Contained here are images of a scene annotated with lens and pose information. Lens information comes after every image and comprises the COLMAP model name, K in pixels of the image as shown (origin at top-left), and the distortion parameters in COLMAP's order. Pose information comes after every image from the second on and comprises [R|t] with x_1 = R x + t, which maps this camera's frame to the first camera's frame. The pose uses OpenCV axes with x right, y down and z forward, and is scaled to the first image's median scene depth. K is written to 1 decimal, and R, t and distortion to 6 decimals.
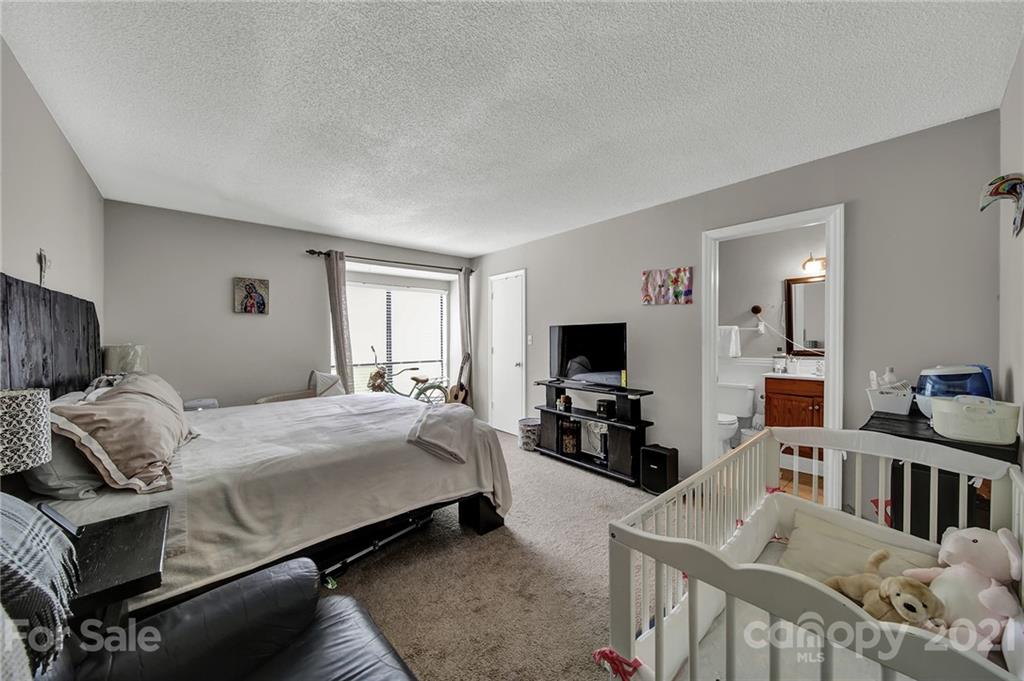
lens RADIAL K [[371.2, 0, 512.0], [0, 371.2, 340.5], [0, 0, 1]] dist [-0.000325, -0.000067]
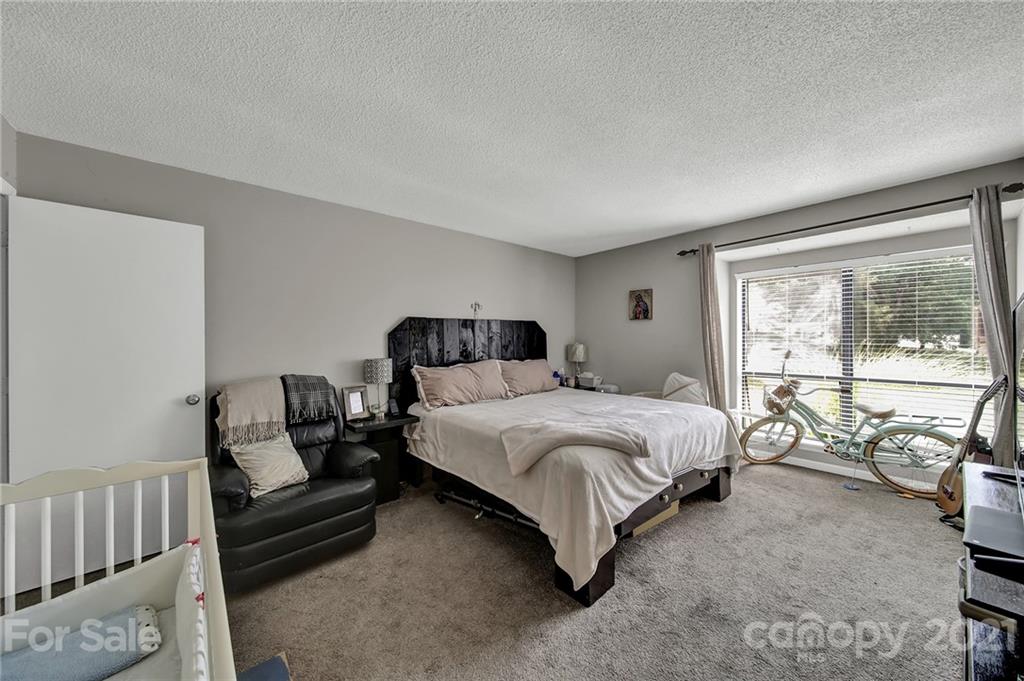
lens RADIAL K [[371.2, 0, 512.0], [0, 371.2, 340.5], [0, 0, 1]] dist [-0.000325, -0.000067]
pose [[-0.013485, 0.005473, -0.999894, 0.492545], [-0.005011, 0.999972, 0.005541, -0.010249], [0.999897, 0.005085, -0.013458, 0.610822]]
